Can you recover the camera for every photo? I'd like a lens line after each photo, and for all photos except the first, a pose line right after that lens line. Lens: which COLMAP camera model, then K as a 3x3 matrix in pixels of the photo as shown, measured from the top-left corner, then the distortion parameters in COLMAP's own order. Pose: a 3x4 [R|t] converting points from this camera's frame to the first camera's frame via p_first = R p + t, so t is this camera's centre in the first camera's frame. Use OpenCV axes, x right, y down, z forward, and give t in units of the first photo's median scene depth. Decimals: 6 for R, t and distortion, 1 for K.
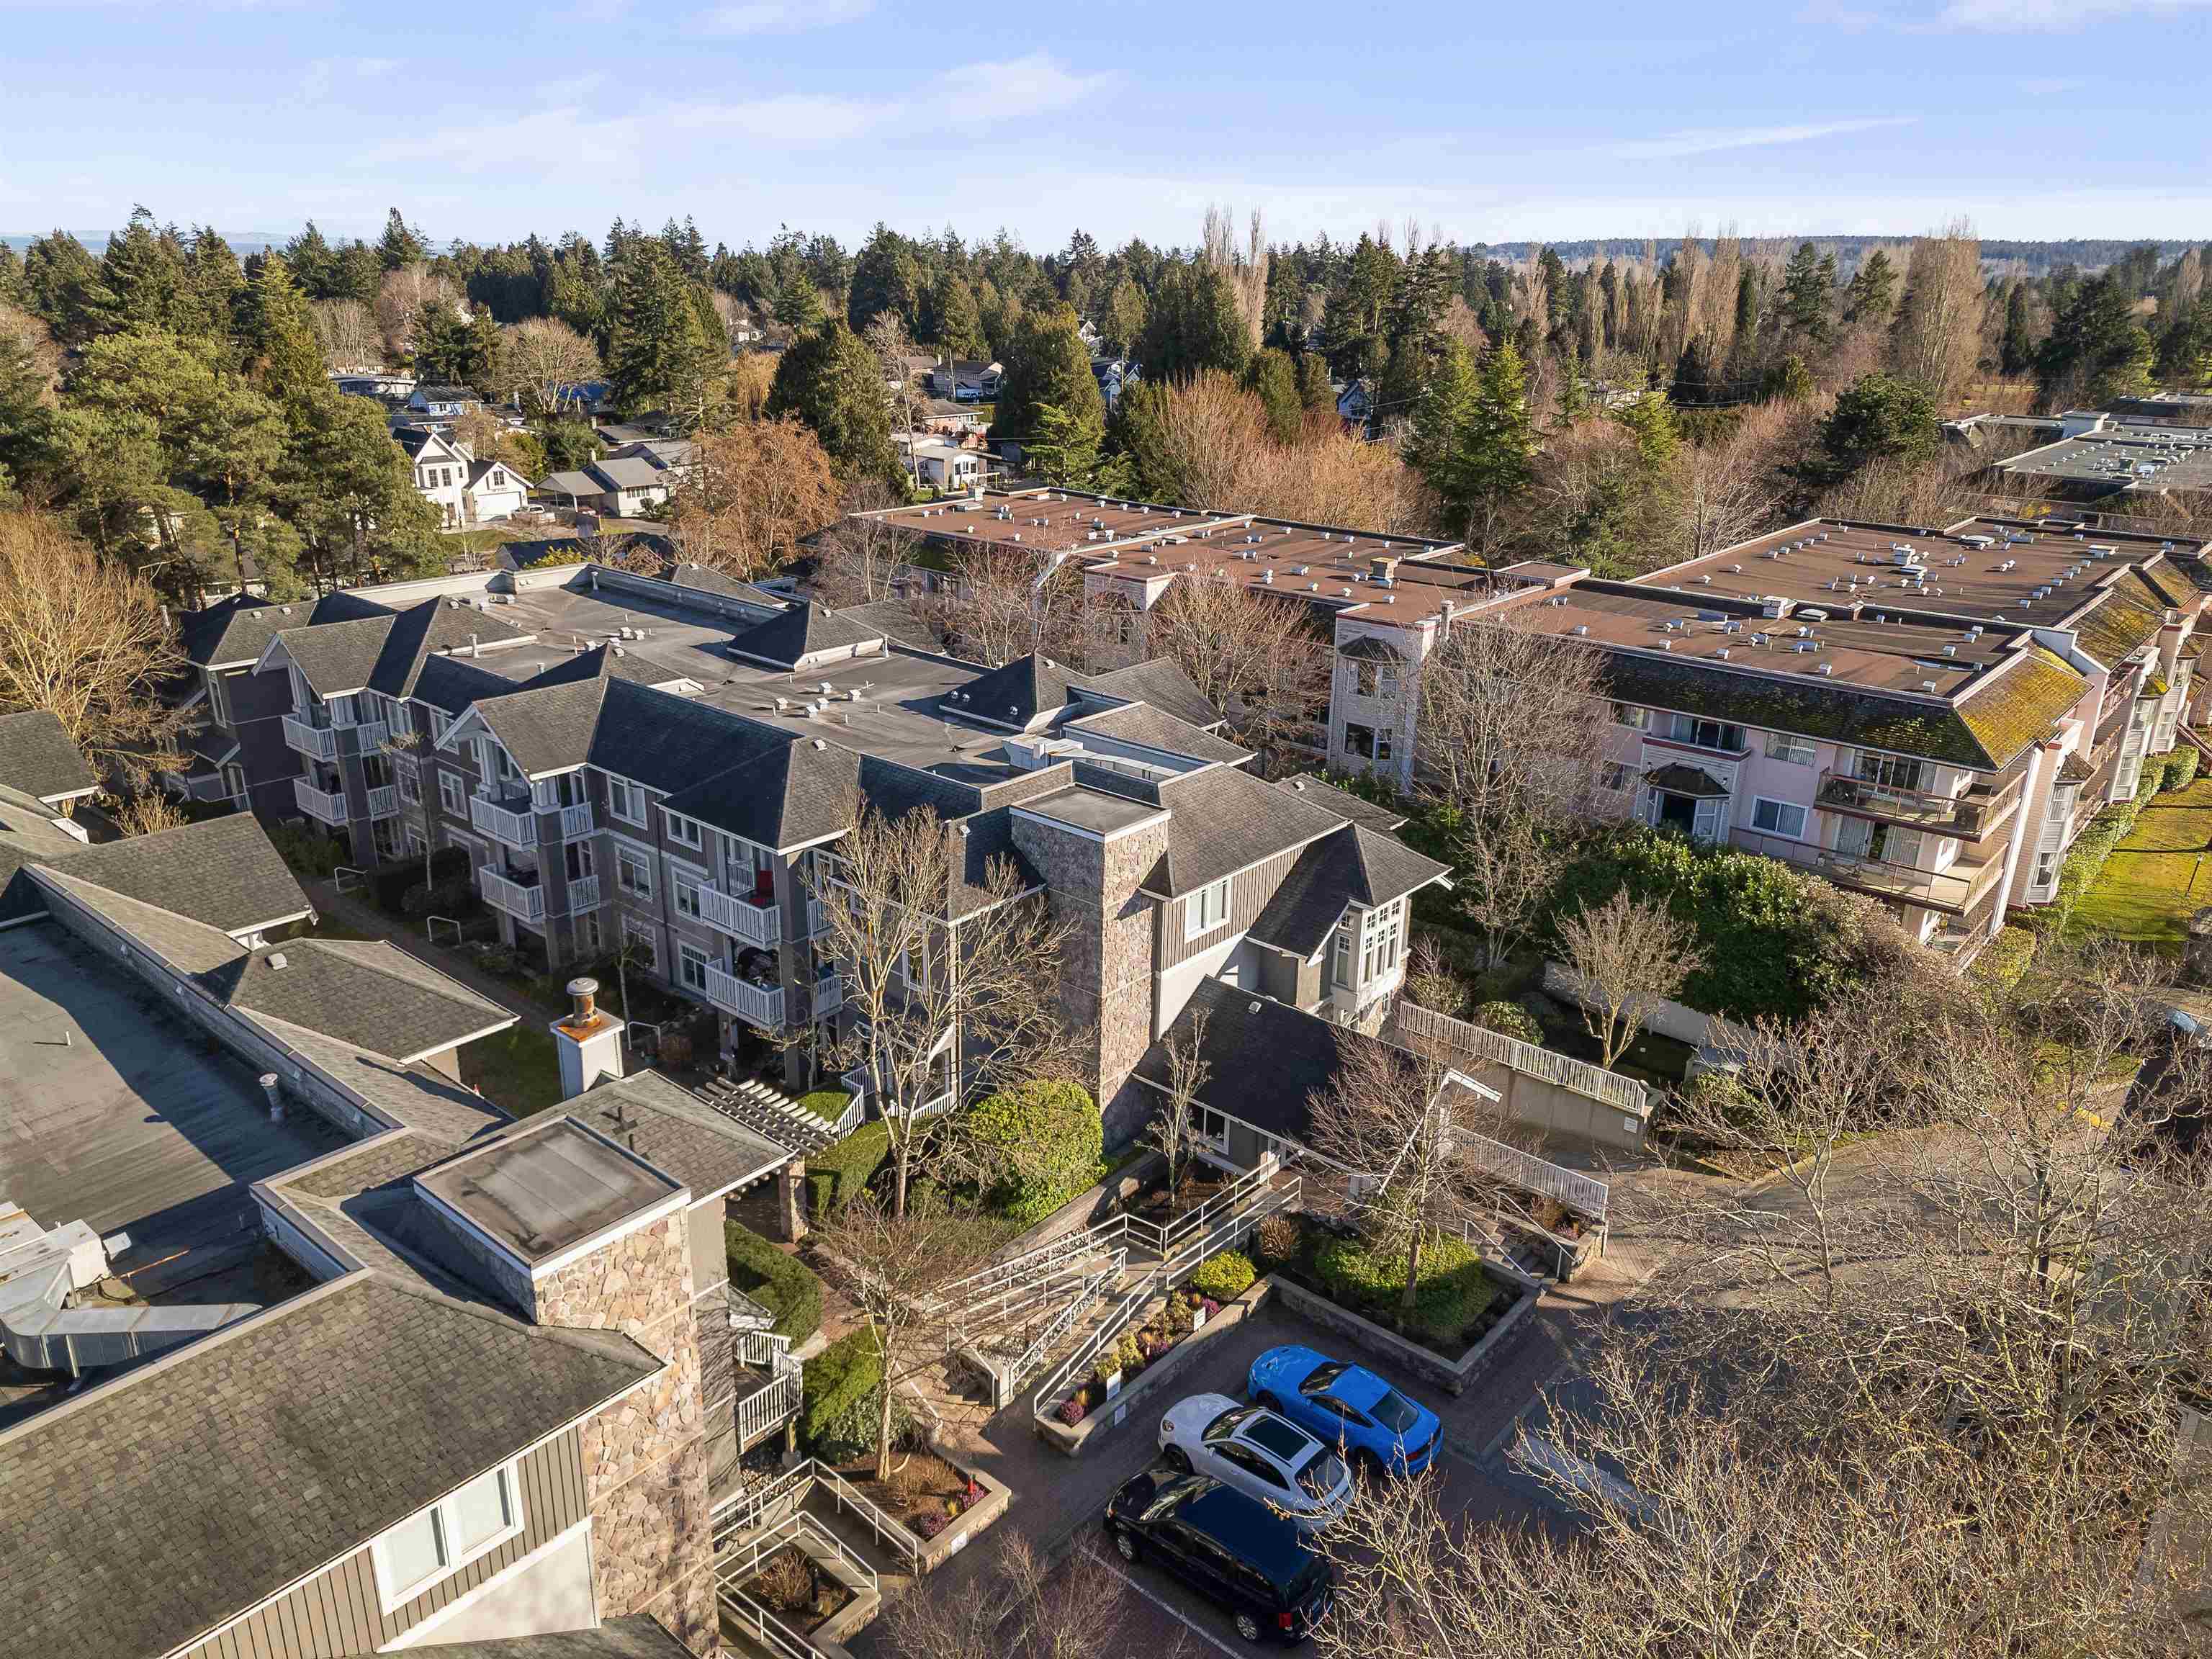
lens RADIAL K [[1555.2, 0, 1123.2], [0, 1555.2, 831.6], [0, 0, 1]] dist [0.054115, -0.039333]
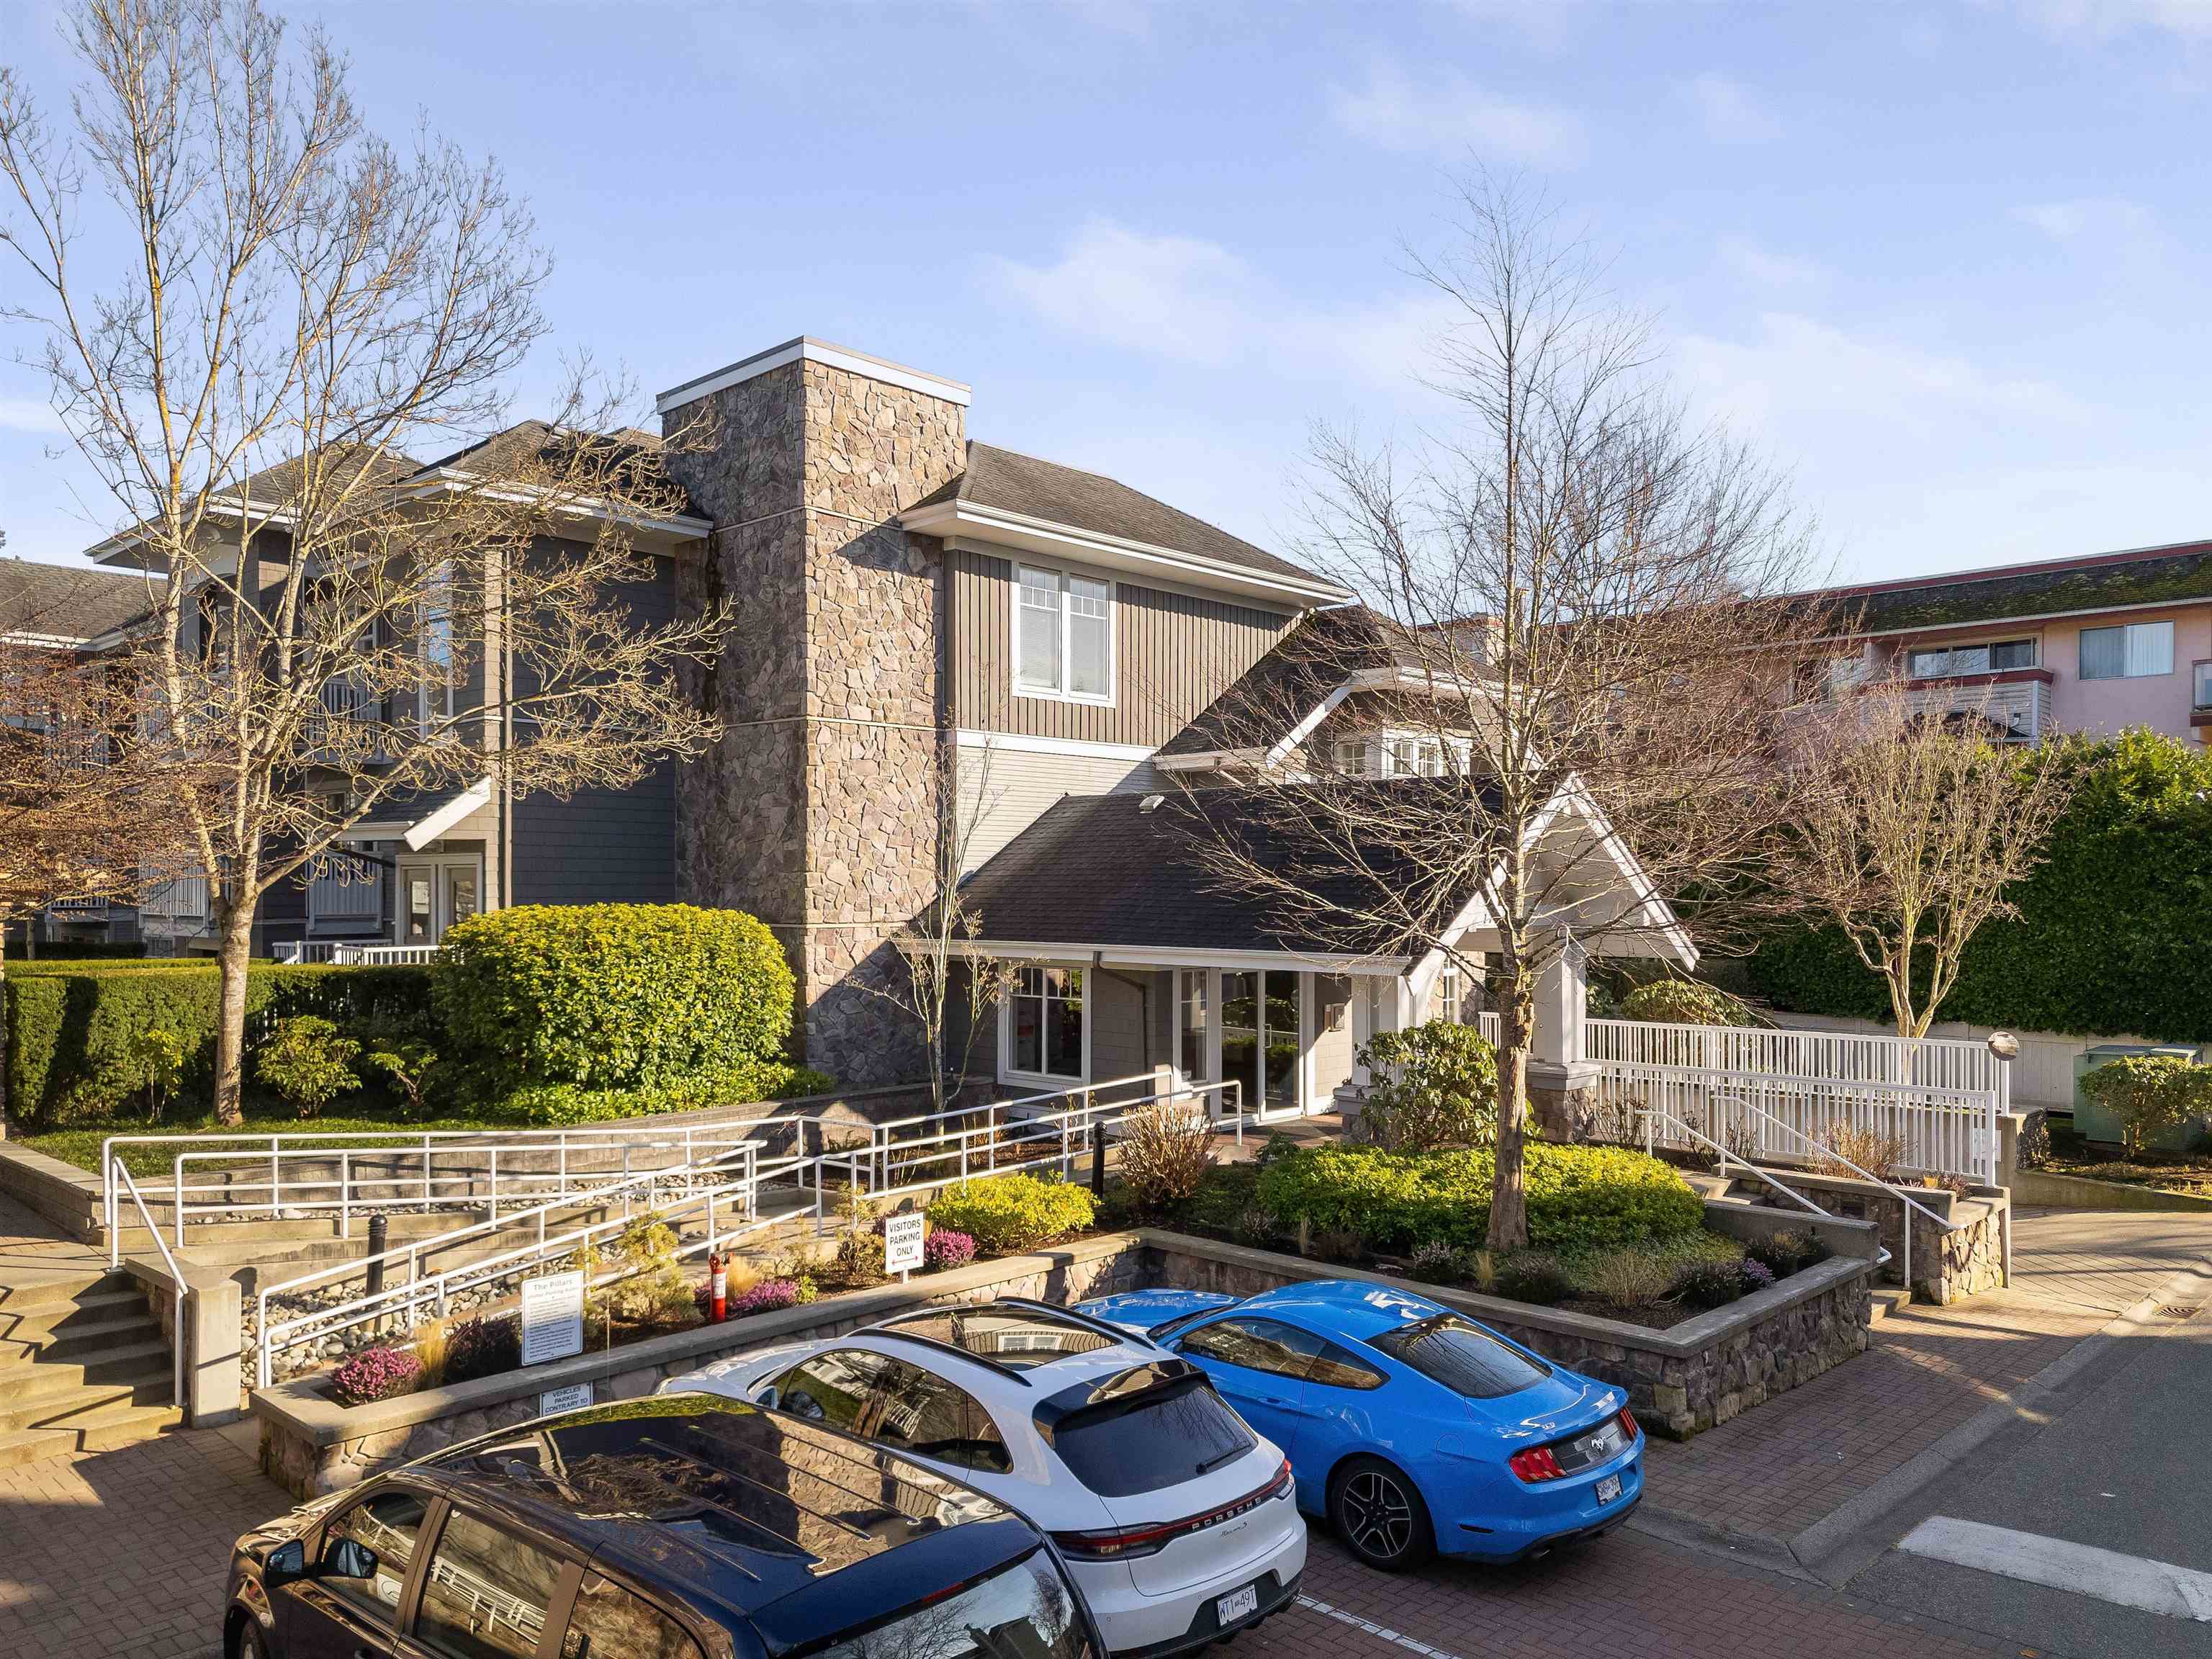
lens RADIAL K [[1611.2, 0, 1116.3], [0, 1611.2, 903.8], [0, 0, 1]] dist [0.012794, 0.001818]
pose [[0.998046, -0.017278, -0.060046, 0.094758], [-0.003907, 0.941867, -0.335962, 0.285324], [0.062361, 0.335540, 0.939960, 0.505342]]
